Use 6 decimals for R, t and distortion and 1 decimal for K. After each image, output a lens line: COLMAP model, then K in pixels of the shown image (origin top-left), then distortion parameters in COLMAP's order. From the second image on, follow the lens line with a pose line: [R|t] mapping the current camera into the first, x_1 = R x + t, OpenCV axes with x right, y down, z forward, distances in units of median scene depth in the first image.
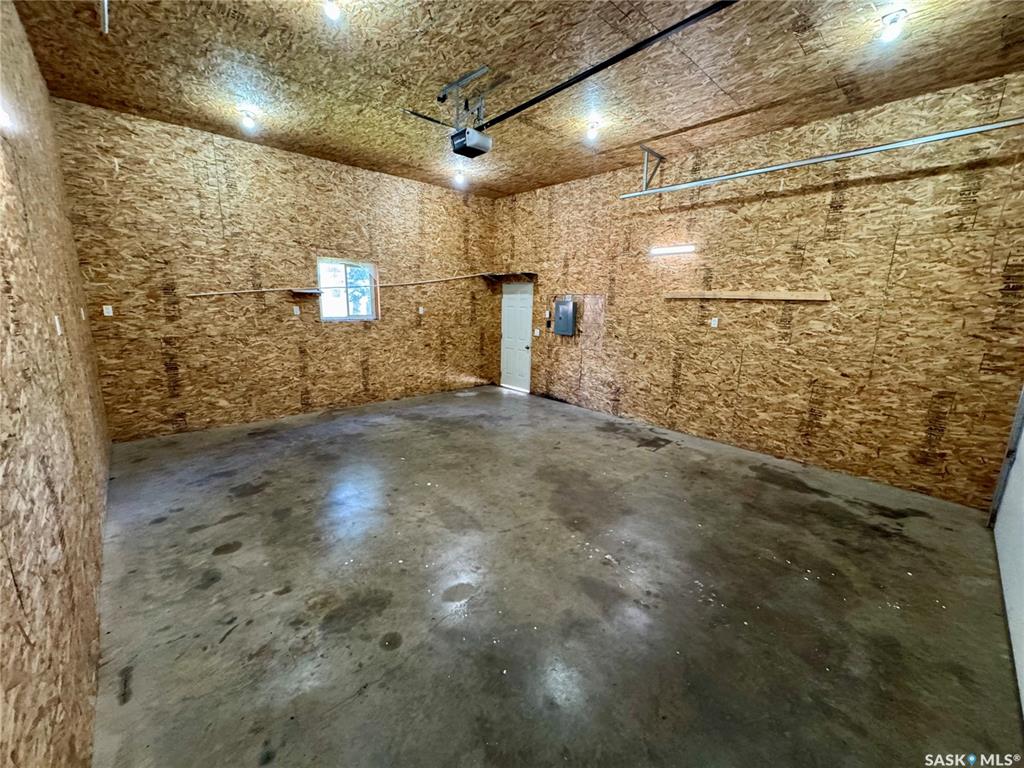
lens RADIAL K [[408.1, 0, 511.9], [0, 408.1, 384.7], [0, 0, 1]] dist [-0.002999, -0.000109]
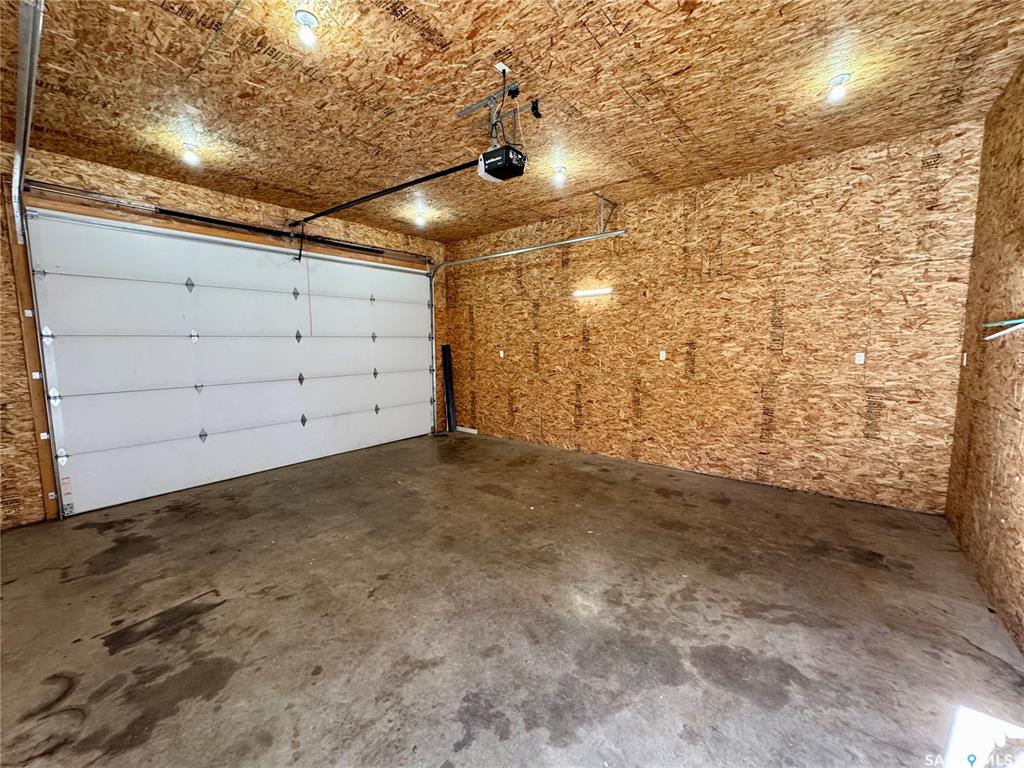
lens RADIAL K [[408.1, 0, 513.8], [0, 408.1, 385.5], [0, 0, 1]] dist [-0.002999, -0.000109]
pose [[-0.988571, 0.003356, -0.150722, 0.009472], [-0.041804, 0.954447, 0.295437, -0.394794], [0.144847, 0.298361, -0.943398, 1.949995]]
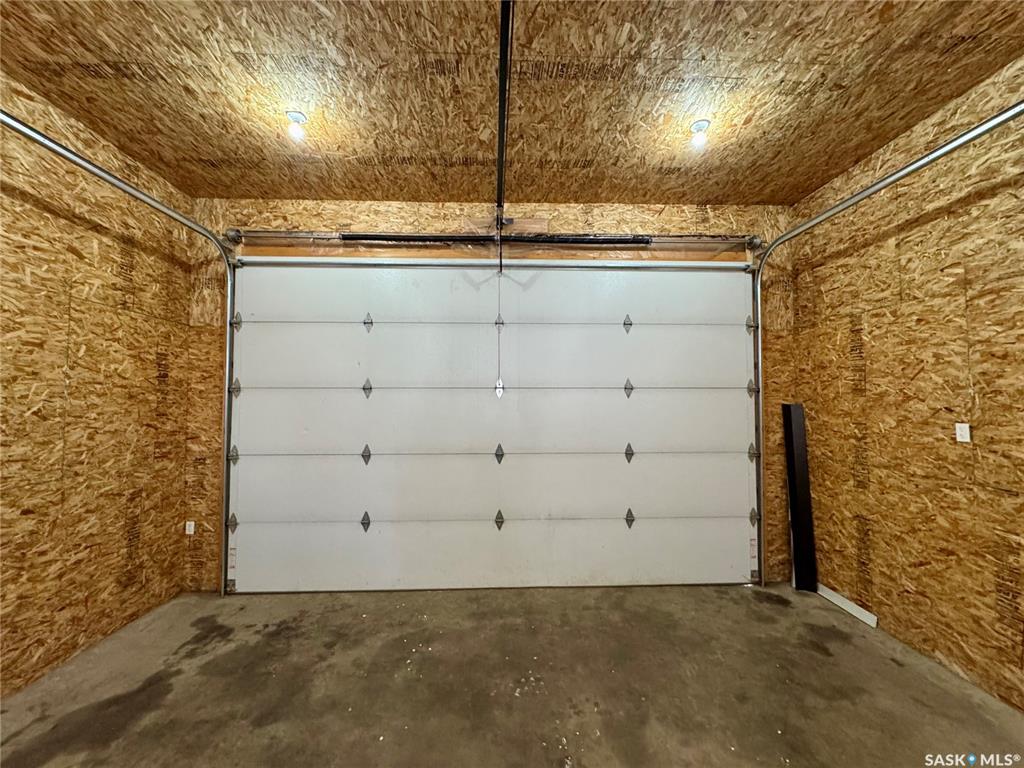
lens RADIAL K [[408.1, 0, 512.1], [0, 408.1, 383.4], [0, 0, 1]] dist [-0.002999, -0.000109]
pose [[-0.760667, 0.001822, 0.649140, -0.091867], [0.112864, 0.985137, 0.129490, -0.222537], [-0.639256, 0.171764, -0.749566, 1.067867]]
